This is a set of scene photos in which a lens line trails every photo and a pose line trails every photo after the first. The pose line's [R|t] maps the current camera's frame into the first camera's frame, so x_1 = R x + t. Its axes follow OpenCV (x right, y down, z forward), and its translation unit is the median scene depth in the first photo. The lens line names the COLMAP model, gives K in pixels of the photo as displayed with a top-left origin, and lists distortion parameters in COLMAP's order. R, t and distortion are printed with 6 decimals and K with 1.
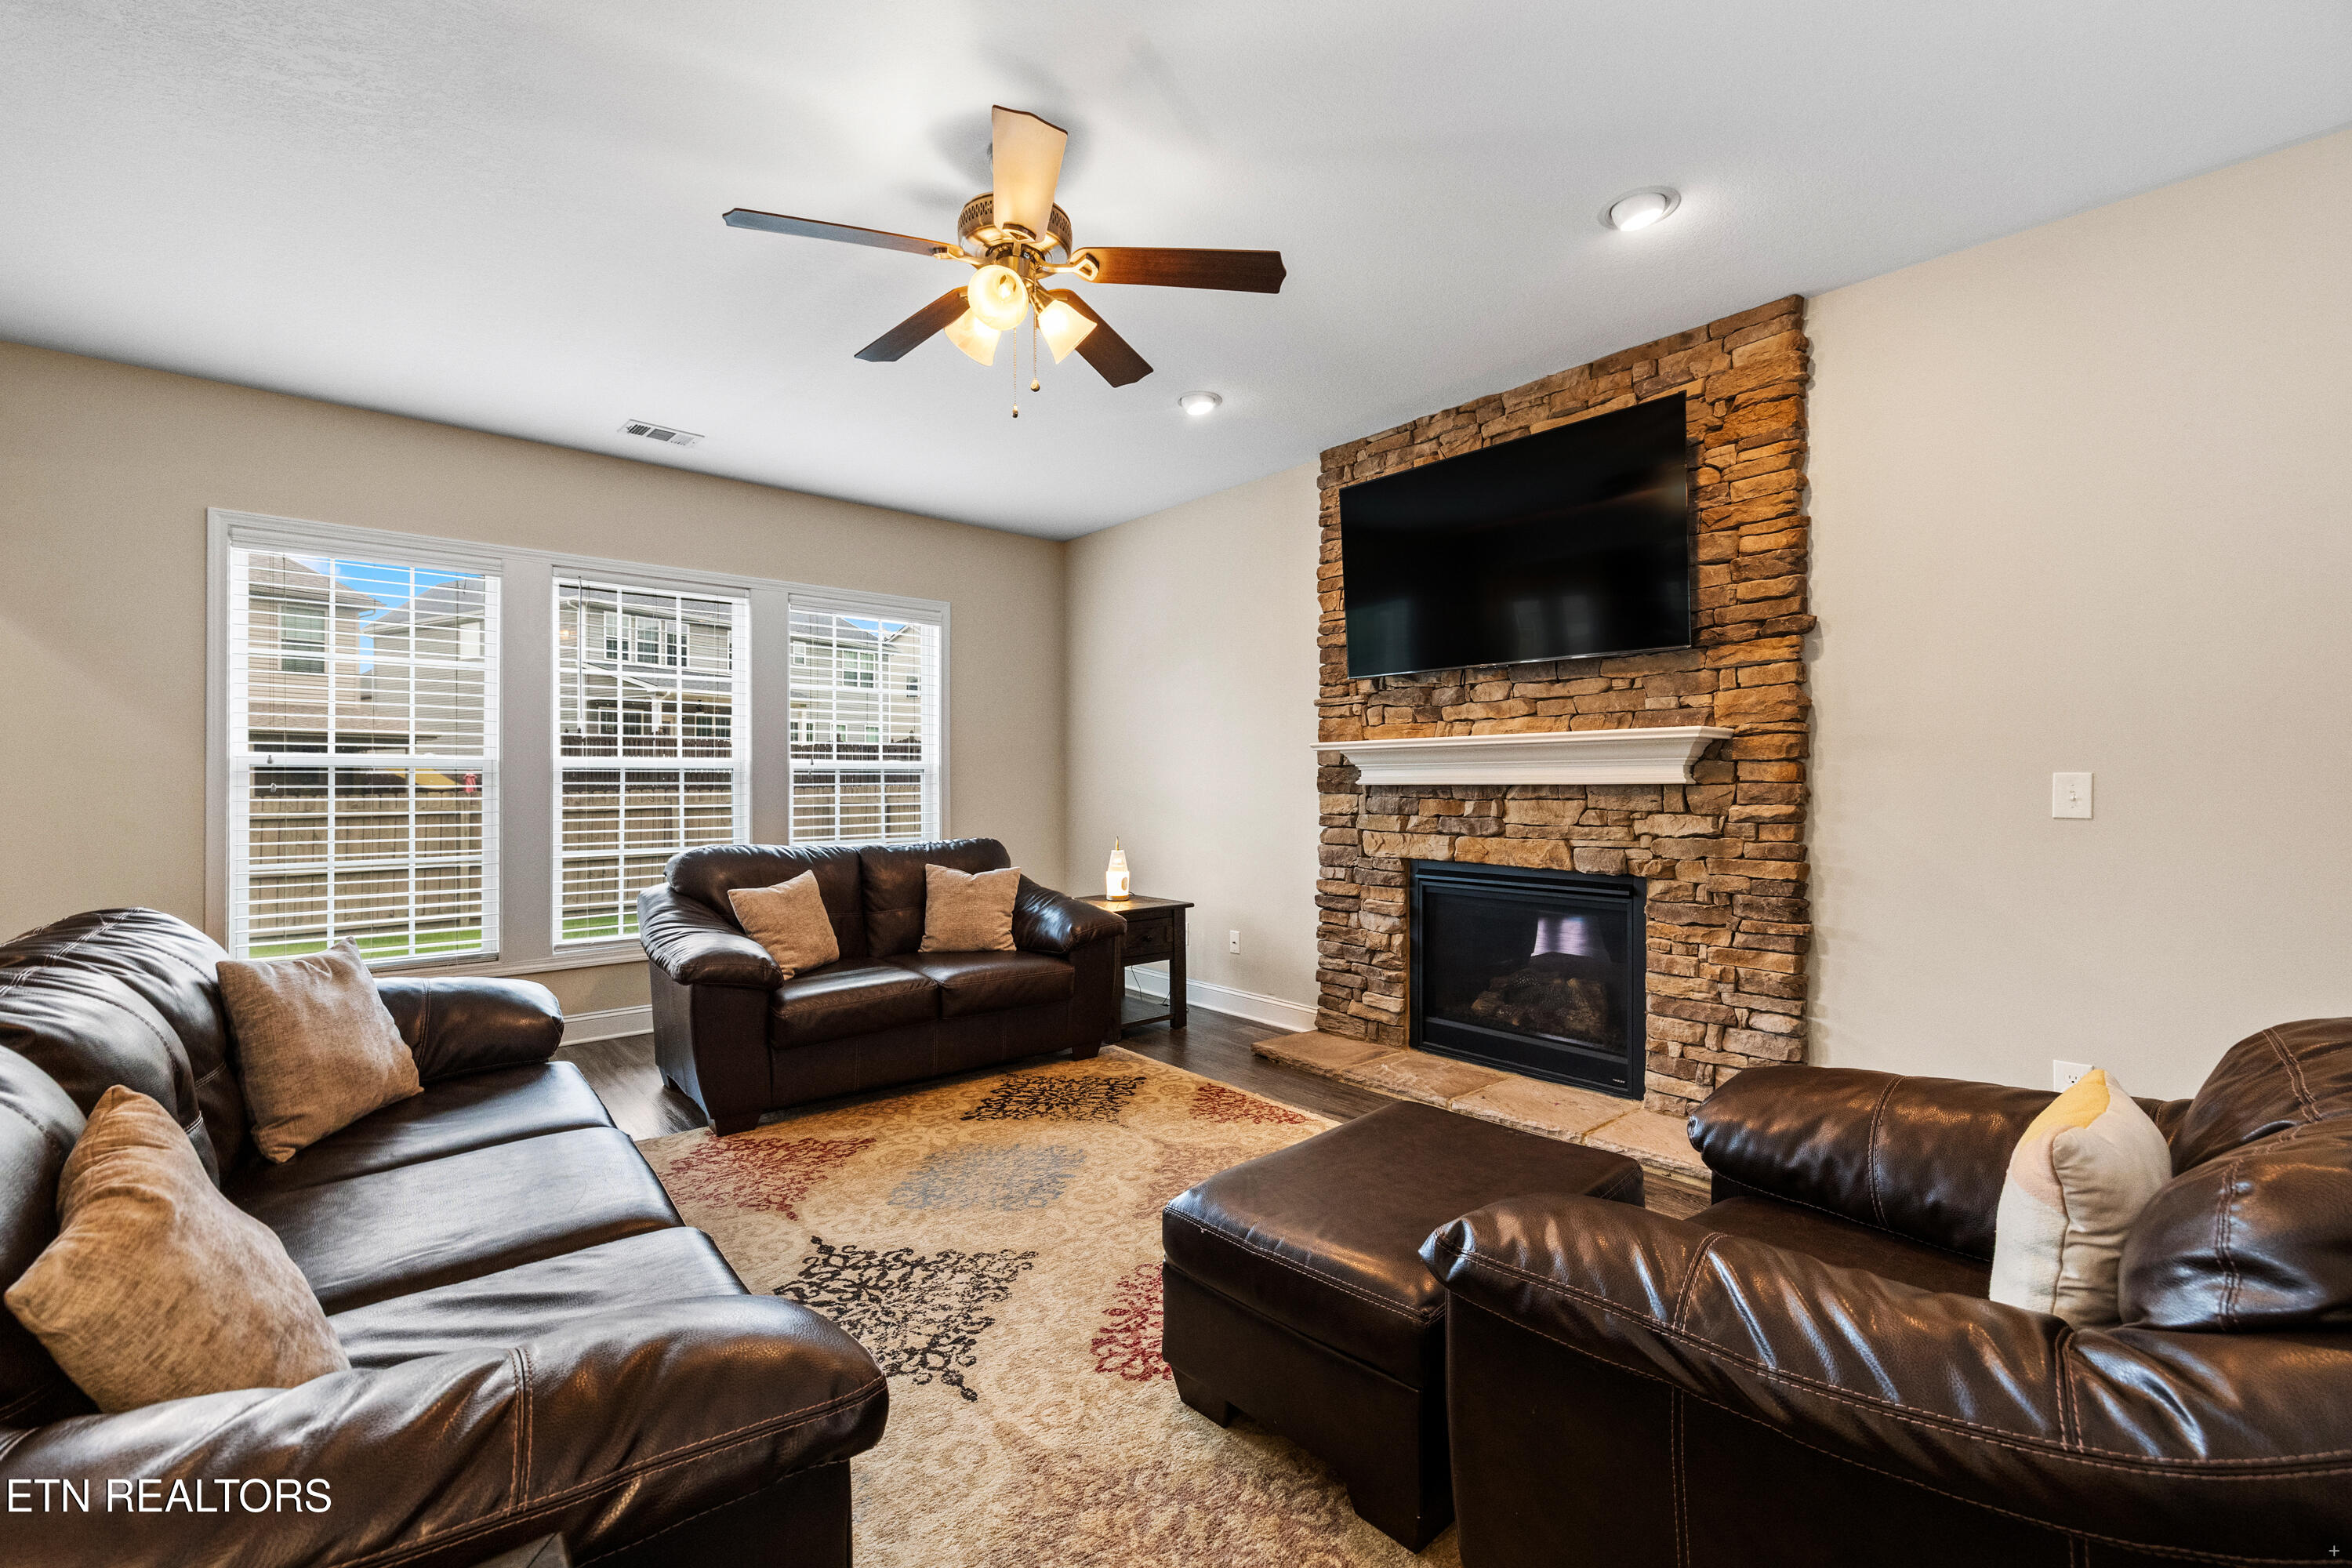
lens RADIAL K [[990.1, 0, 1173.8], [0, 990.1, 792.5], [0, 0, 1]] dist [-0.002888, -0.000181]
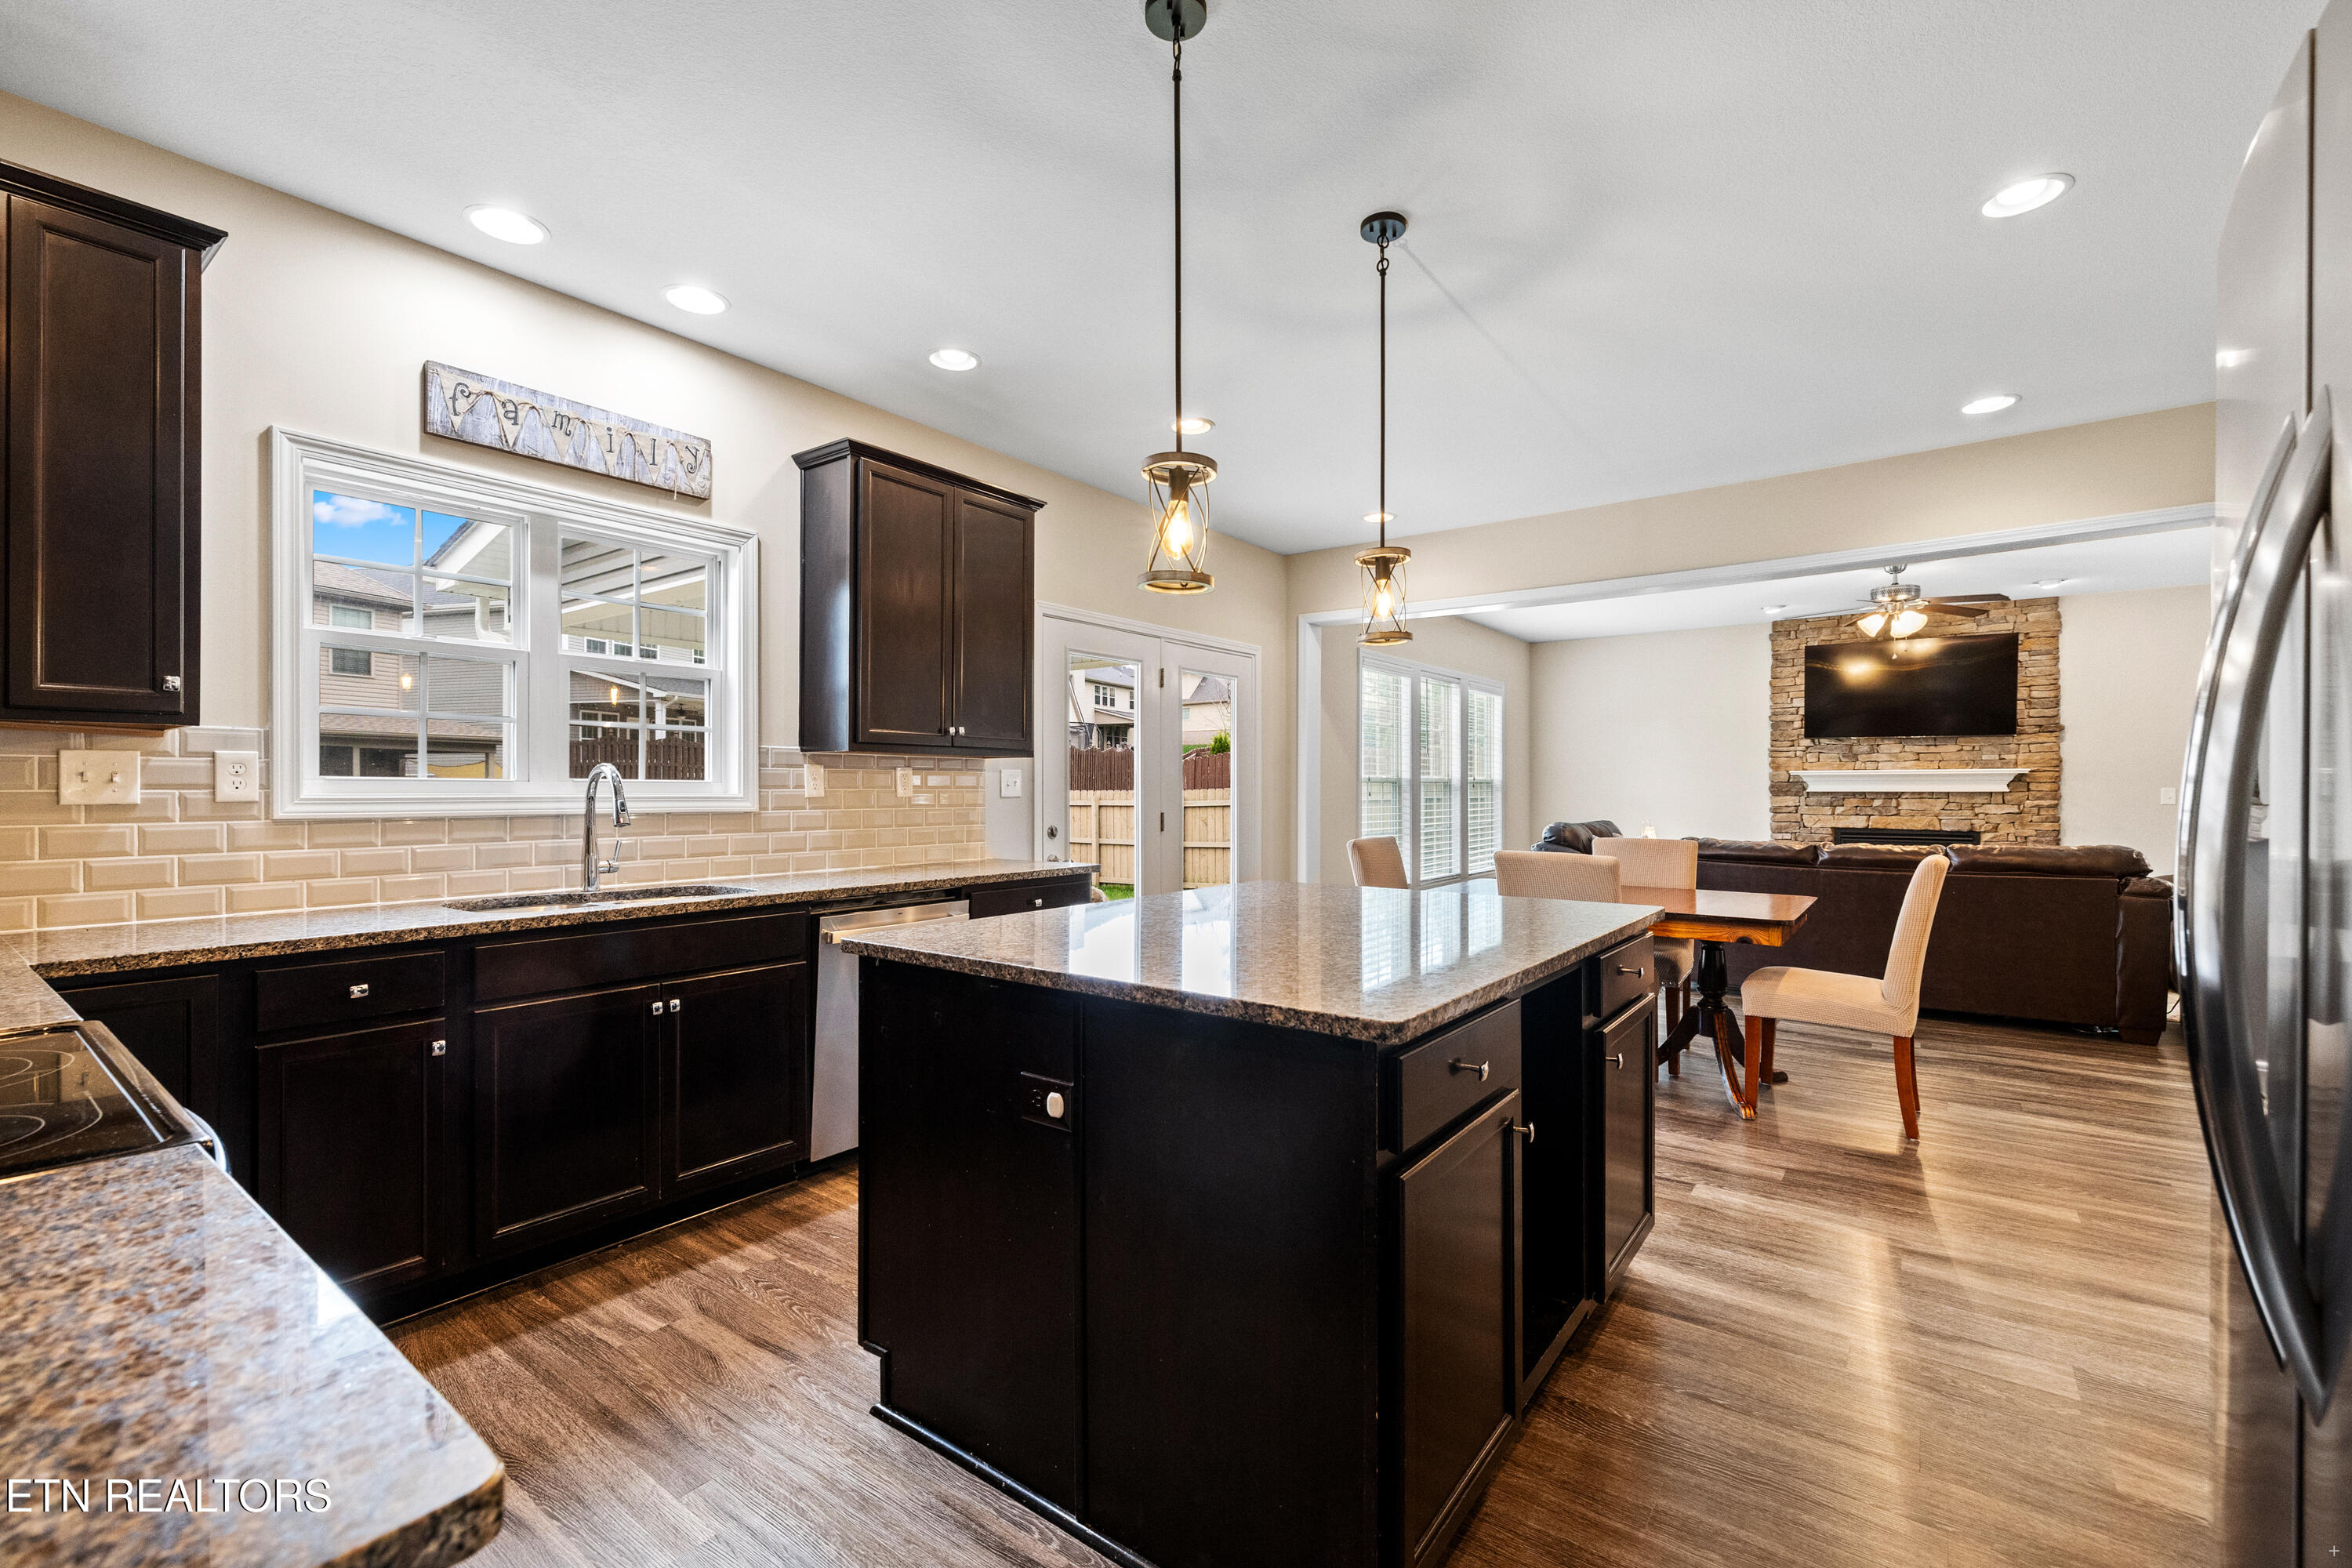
lens RADIAL K [[990.1, 0, 1173.8], [0, 990.1, 792.5], [0, 0, 1]] dist [-0.002888, -0.000181]
pose [[0.979201, -0.000452, 0.202892, -1.680913], [0.001361, 0.999990, -0.004336, 0.000885], [-0.202888, 0.004522, 0.979192, -0.808253]]
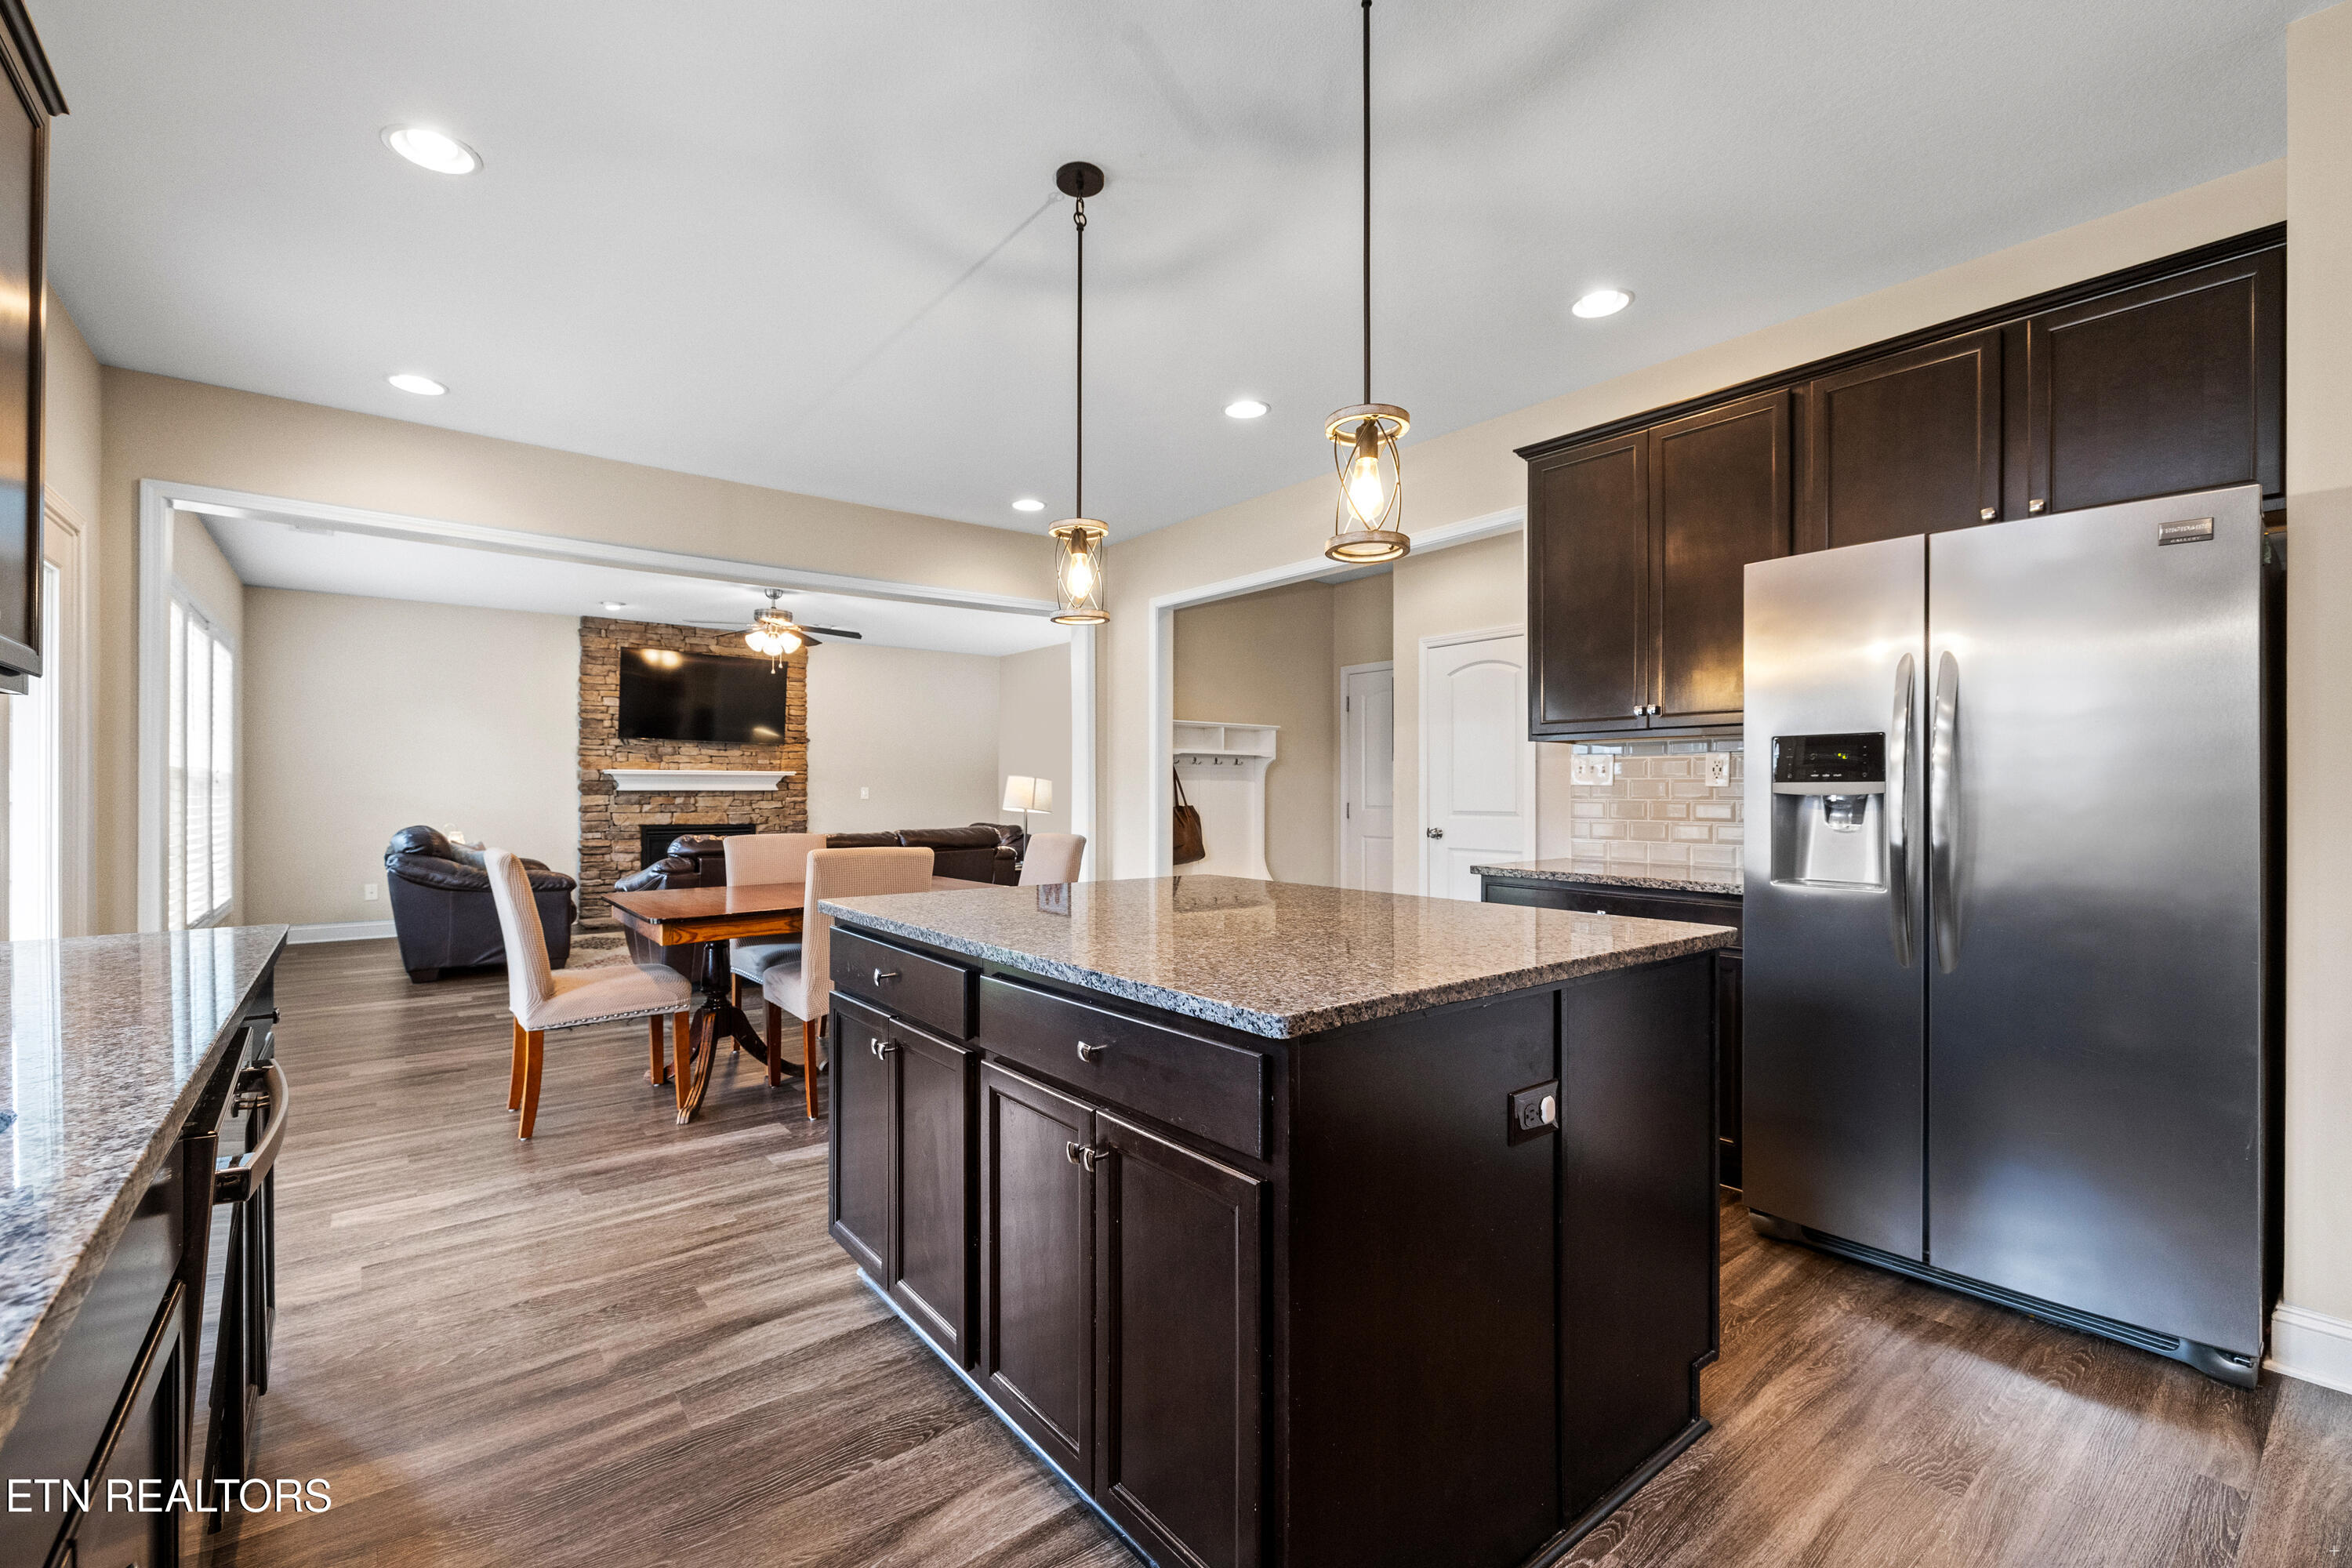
lens RADIAL K [[990.1, 0, 1173.8], [0, 990.1, 792.5], [0, 0, 1]] dist [-0.002888, -0.000181]
pose [[0.062066, -0.000383, 0.998072, -2.011767], [0.007702, 0.999970, -0.000096, 0.006090], [-0.998042, 0.007693, 0.062067, -0.308579]]
